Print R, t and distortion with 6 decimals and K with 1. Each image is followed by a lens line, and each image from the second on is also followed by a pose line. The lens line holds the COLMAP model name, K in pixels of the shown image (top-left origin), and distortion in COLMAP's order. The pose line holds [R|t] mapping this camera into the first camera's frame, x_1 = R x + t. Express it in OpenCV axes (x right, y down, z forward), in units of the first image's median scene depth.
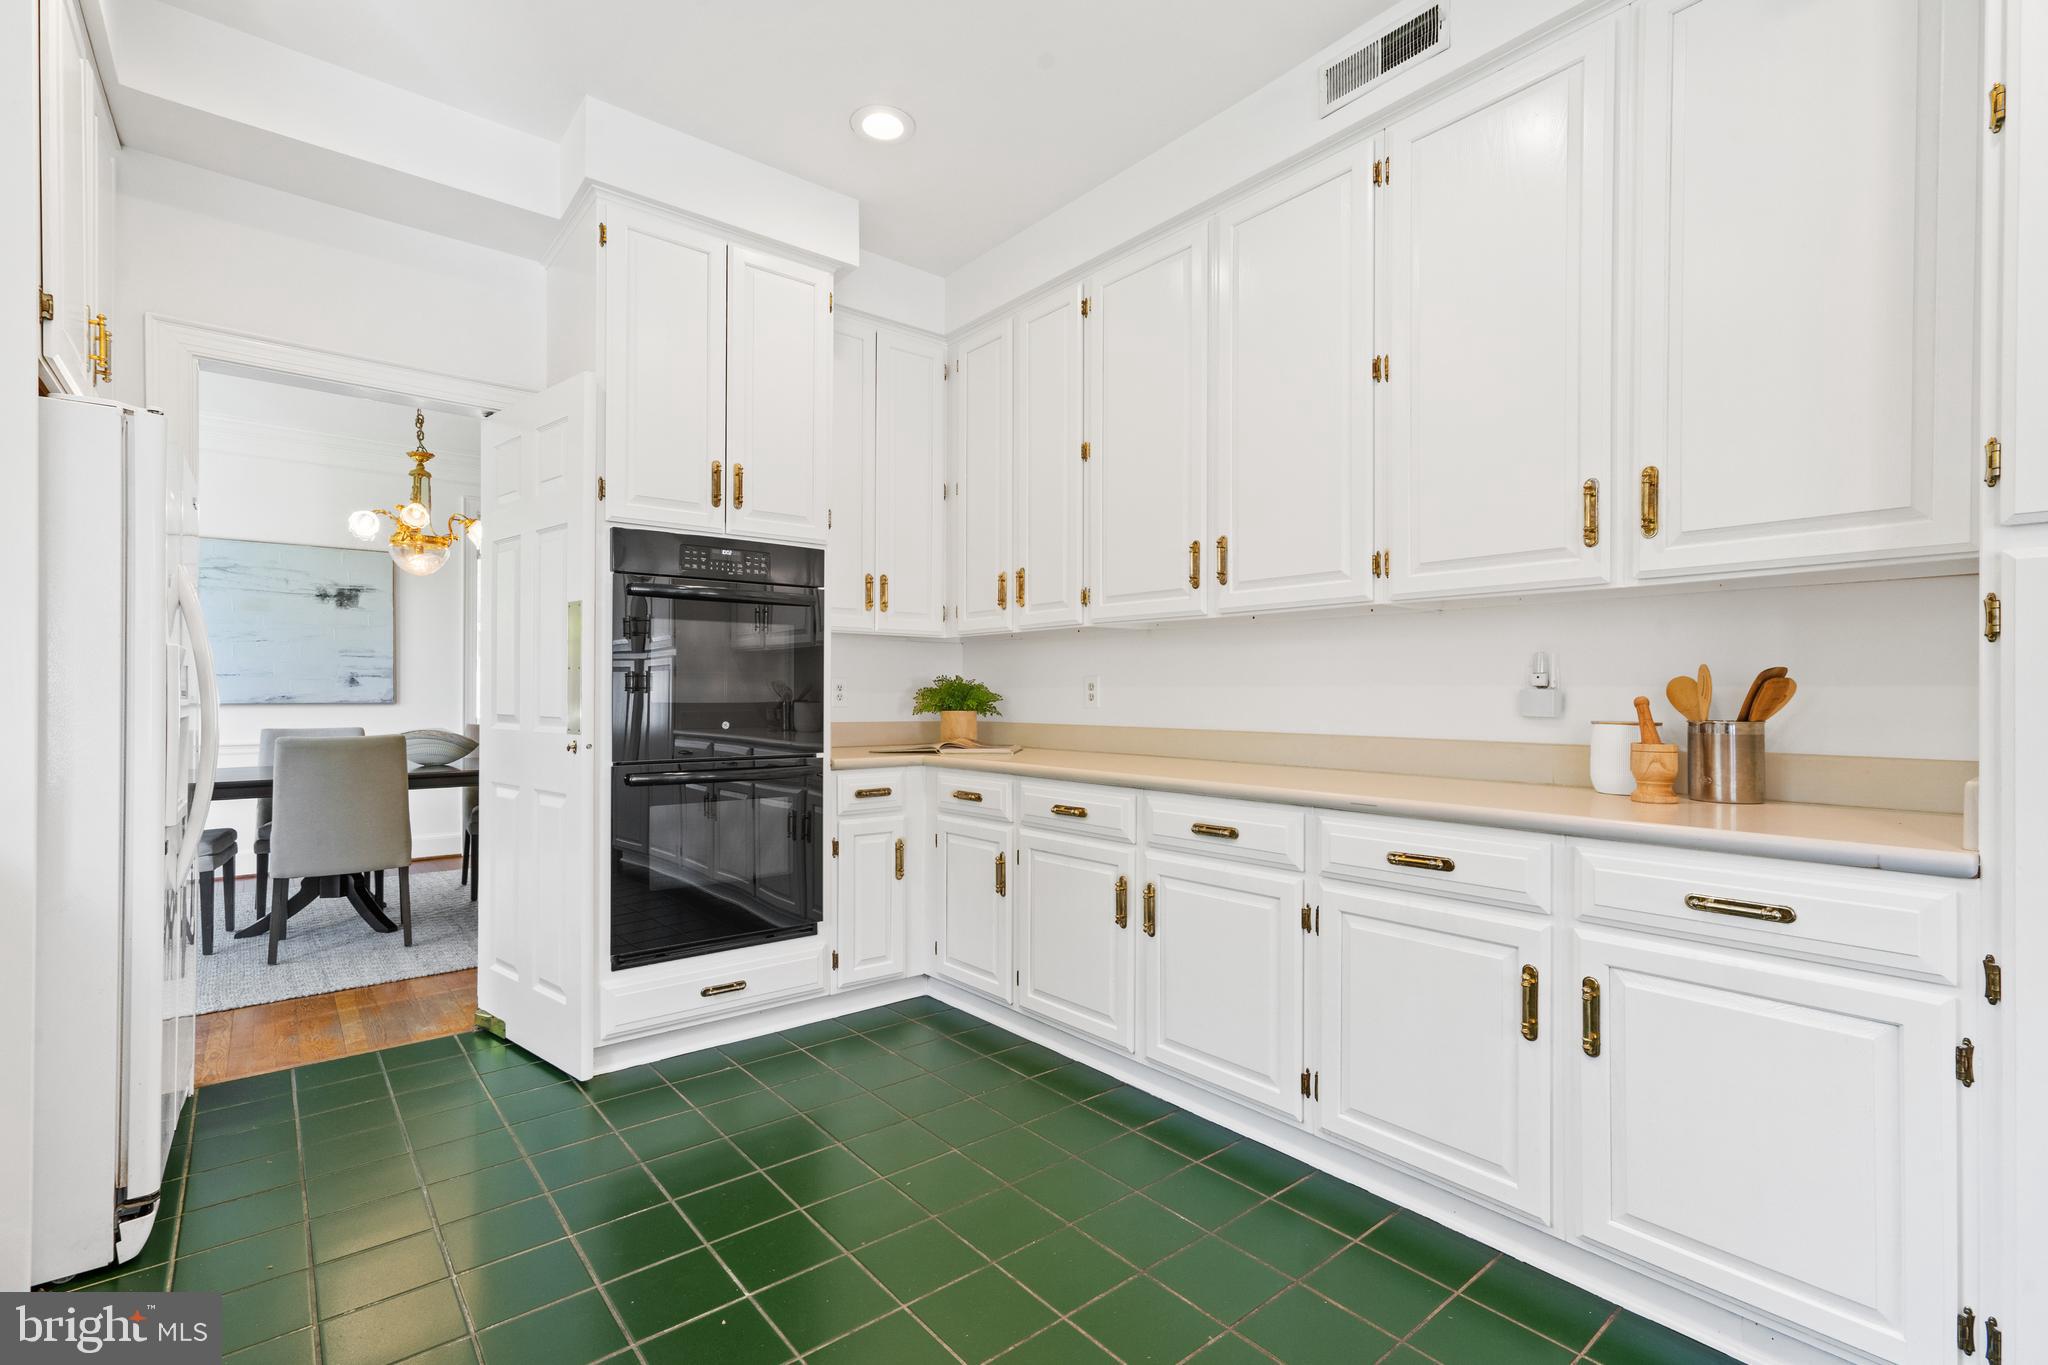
lens RADIAL K [[935.3, 0, 1008.6], [0, 935.3, 686.2], [0, 0, 1]] dist [0.001491, 0.000948]
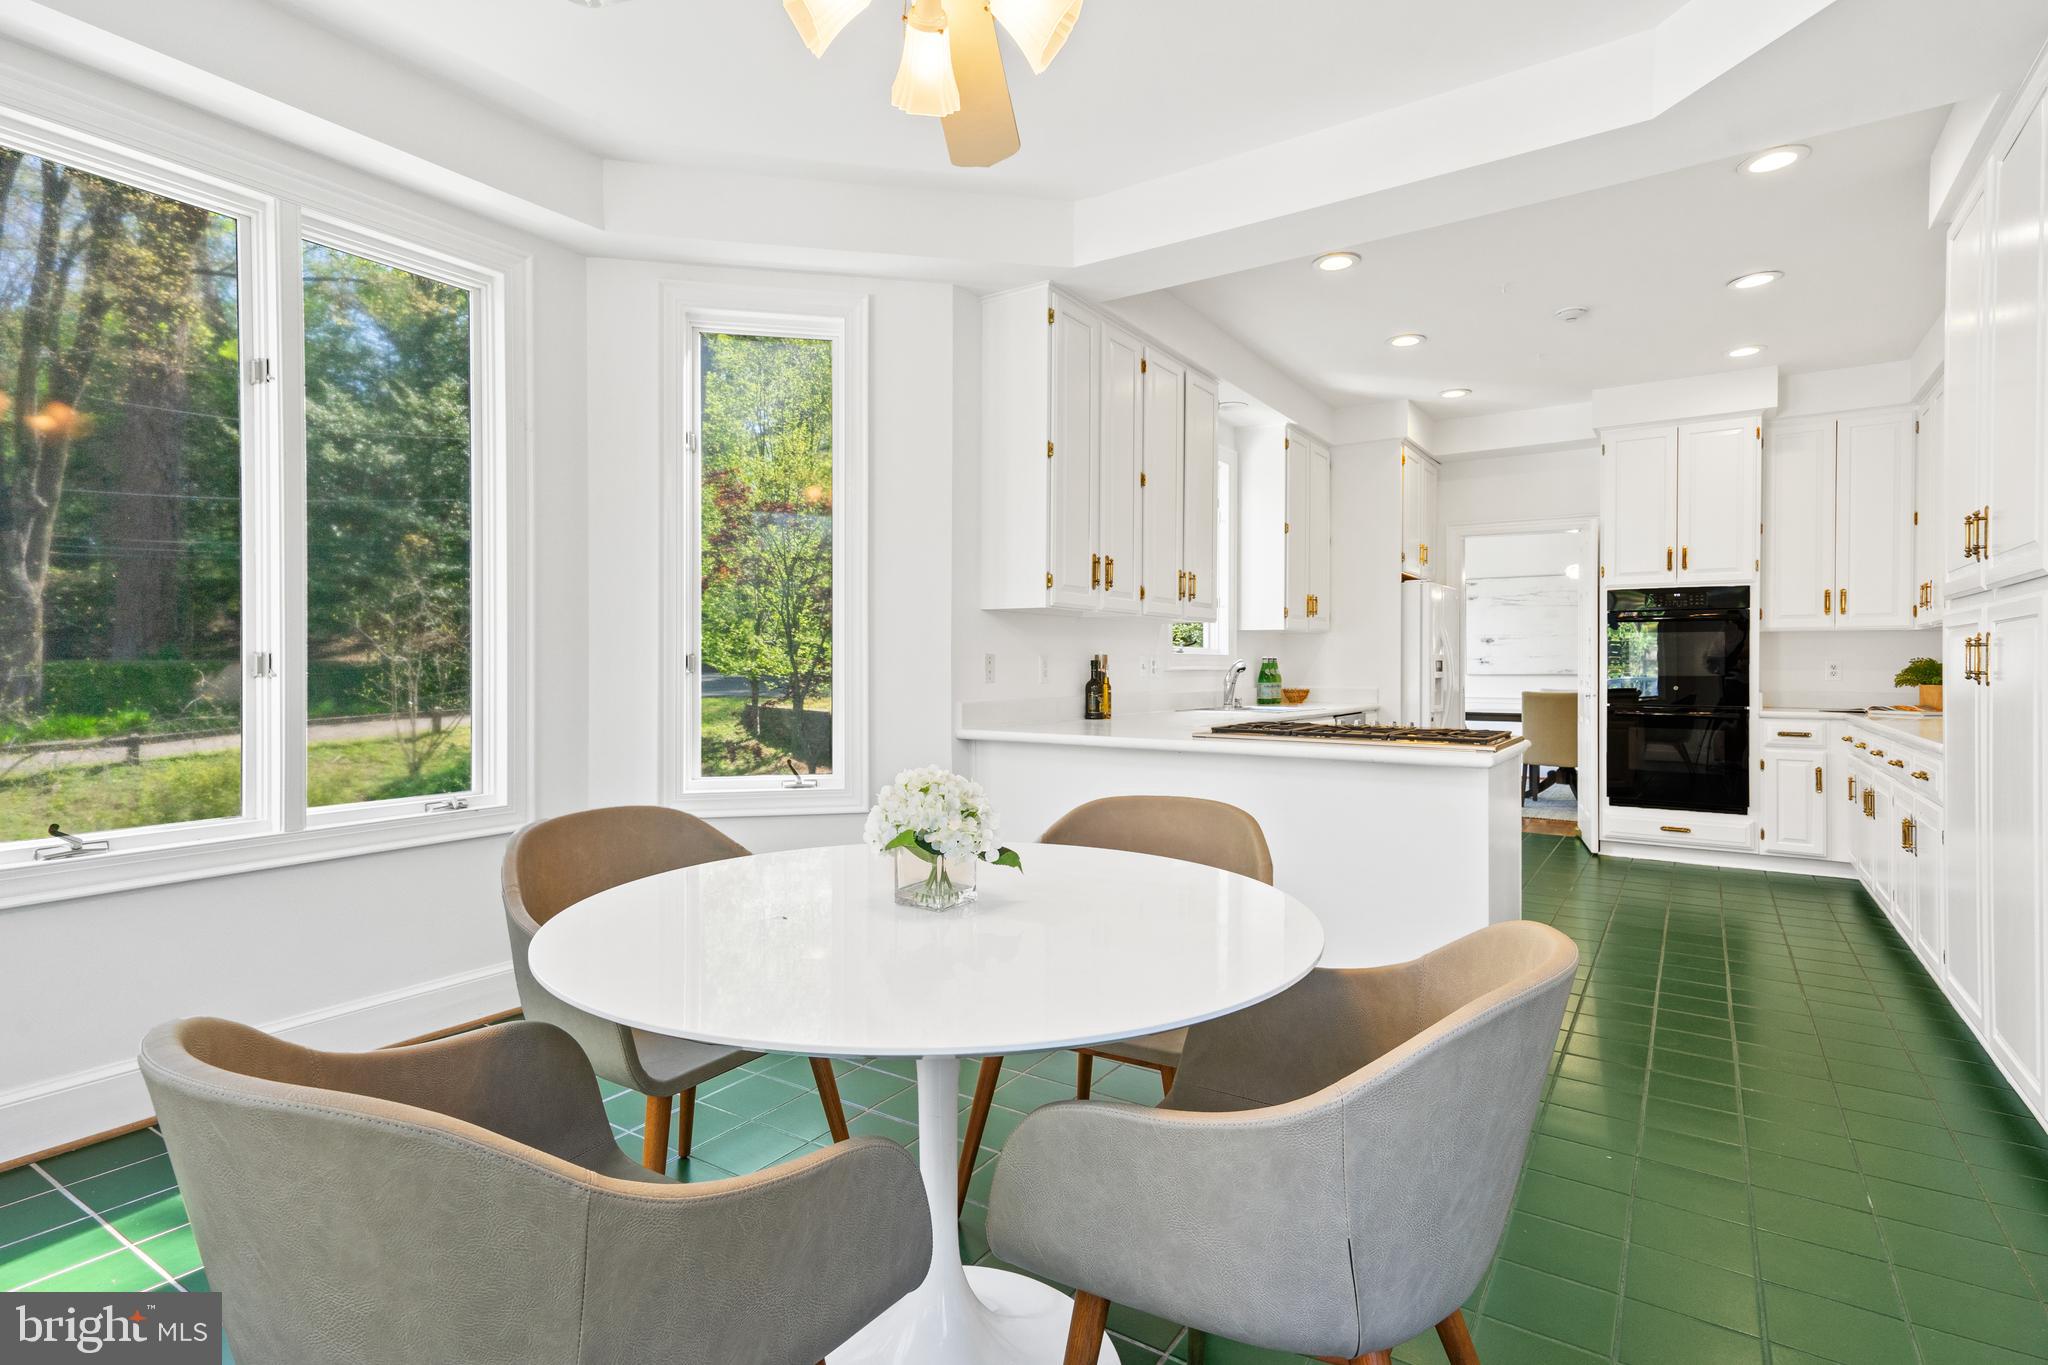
lens RADIAL K [[994.6, 0, 1027.5], [0, 994.6, 669.1], [0, 0, 1]] dist [0.021793, 0.000335]
pose [[0.307173, 0.003287, -0.951648, 1.099307], [0.009388, 0.999935, 0.006484, -0.019668], [0.951608, -0.010925, 0.307122, -0.767466]]
